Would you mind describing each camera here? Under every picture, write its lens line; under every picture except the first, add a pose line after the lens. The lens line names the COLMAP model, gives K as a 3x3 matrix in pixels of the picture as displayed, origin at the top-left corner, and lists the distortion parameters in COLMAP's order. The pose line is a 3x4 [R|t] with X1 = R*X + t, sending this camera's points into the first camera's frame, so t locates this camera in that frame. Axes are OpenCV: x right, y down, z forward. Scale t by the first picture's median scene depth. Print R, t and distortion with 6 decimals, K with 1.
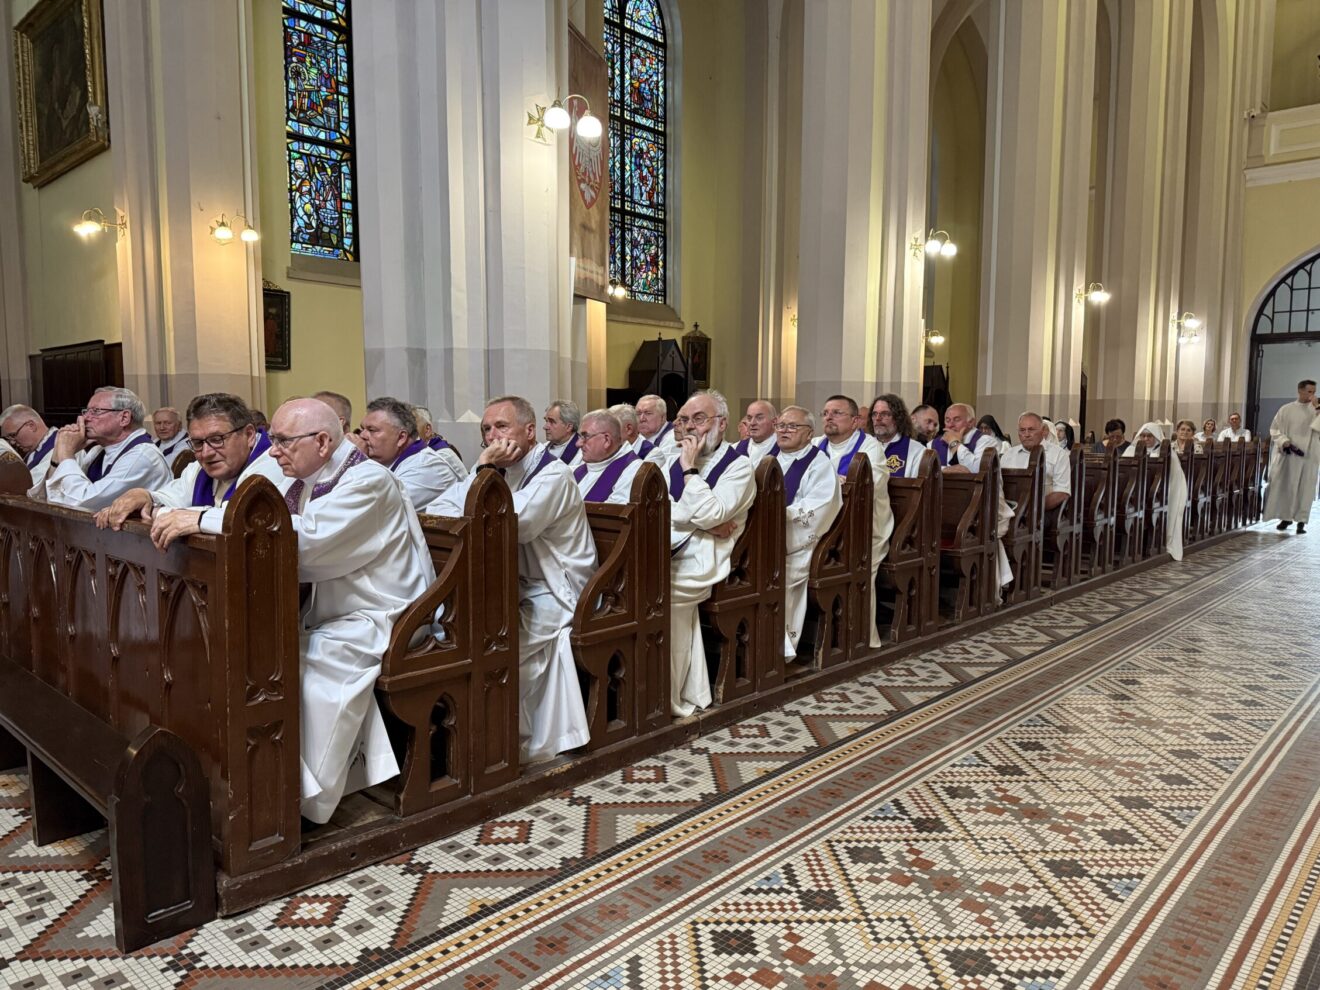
lens RADIAL K [[917.2, 0, 658.1], [0, 917.2, 524.9], [0, 0, 1]] dist [0.091923, -0.143873]
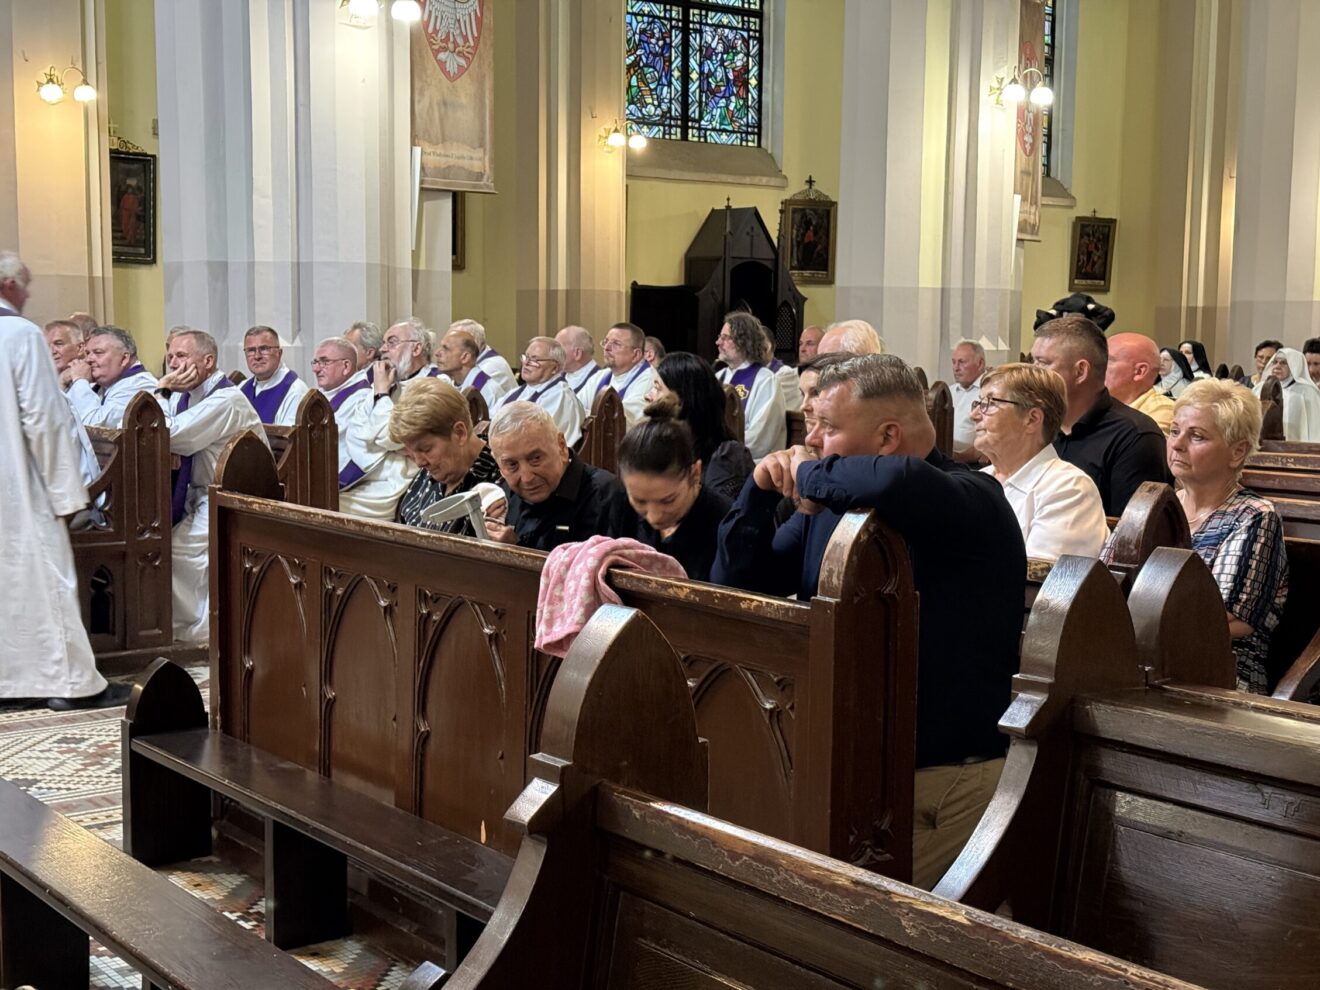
lens RADIAL K [[1878.2, 0, 664.7], [0, 1878.2, 527.5], [0, 0, 1]] dist [0.121140, -0.046533]
pose [[0.984187, 0.024250, -0.175465, 0.180935], [-0.025281, 0.999674, -0.003644, 0.021719], [0.175319, 0.008022, 0.984479, -0.263422]]
